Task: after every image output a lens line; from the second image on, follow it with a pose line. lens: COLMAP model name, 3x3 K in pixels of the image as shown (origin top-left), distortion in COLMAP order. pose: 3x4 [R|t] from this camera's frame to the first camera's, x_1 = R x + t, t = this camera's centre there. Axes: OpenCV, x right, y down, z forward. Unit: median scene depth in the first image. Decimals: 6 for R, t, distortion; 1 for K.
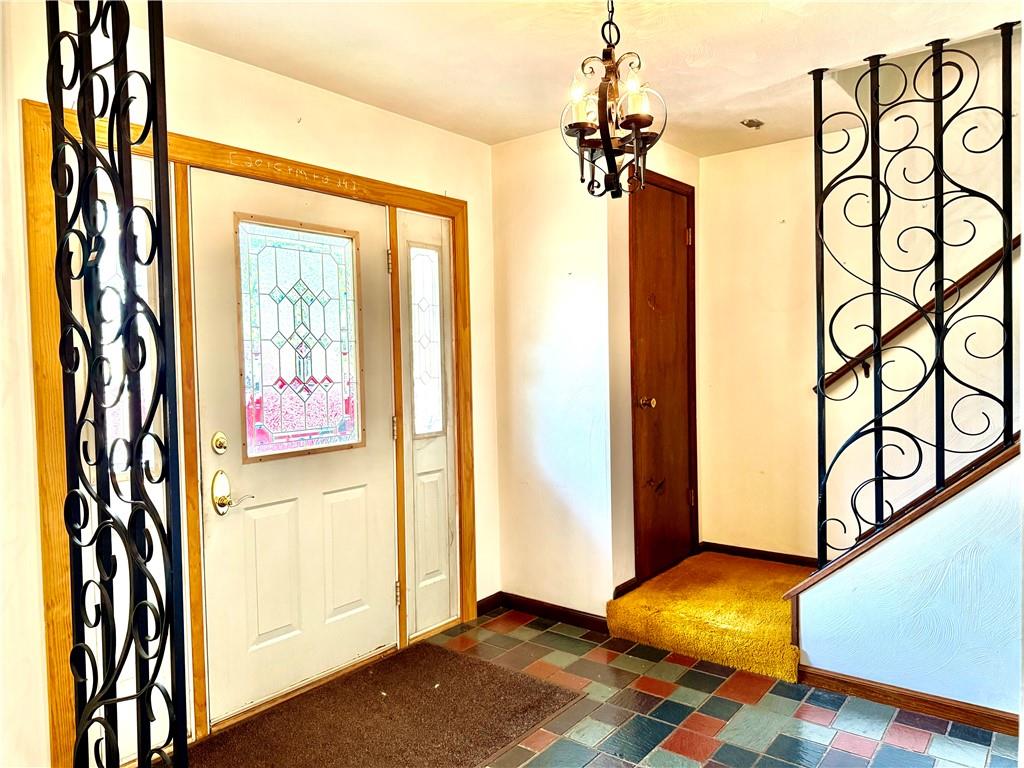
lens RADIAL K [[734.4, 0, 512.0], [0, 734.4, 384.0], [0, 0, 1]] dist [-0.008692, -0.002496]
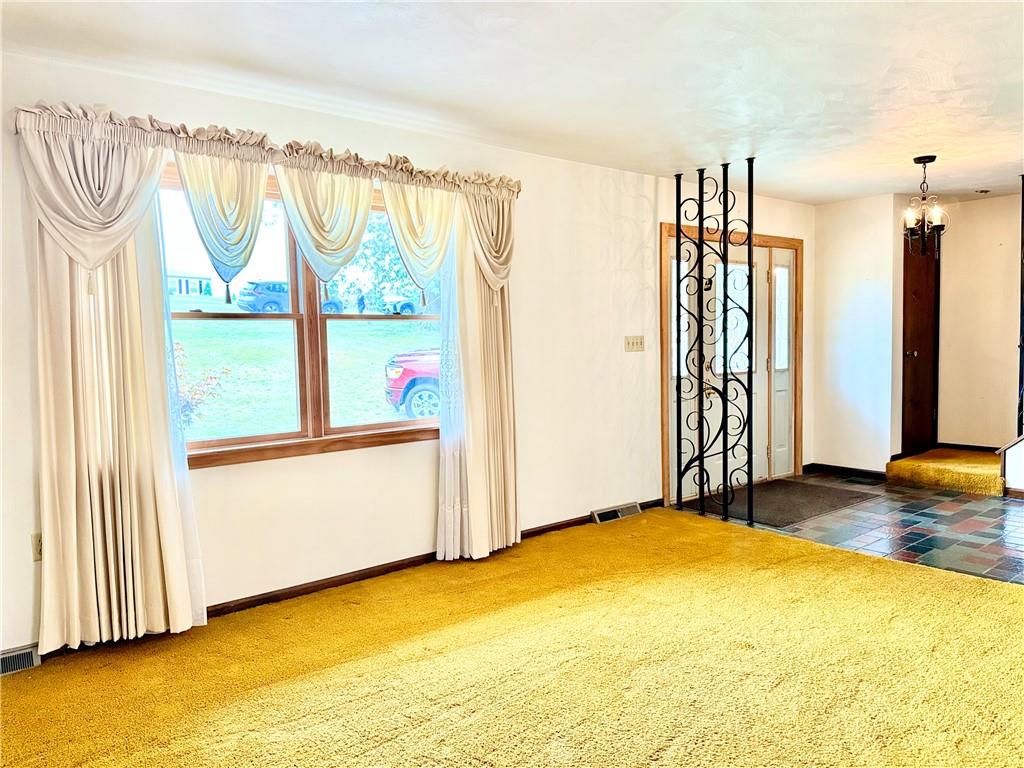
lens RADIAL K [[734.4, 0, 512.0], [0, 734.4, 384.0], [0, 0, 1]] dist [-0.008692, -0.002496]
pose [[0.974855, 0.017114, -0.222182, -0.358704], [-0.011051, 0.999533, 0.028502, 0.059045], [0.222566, -0.025330, 0.974589, -0.922407]]
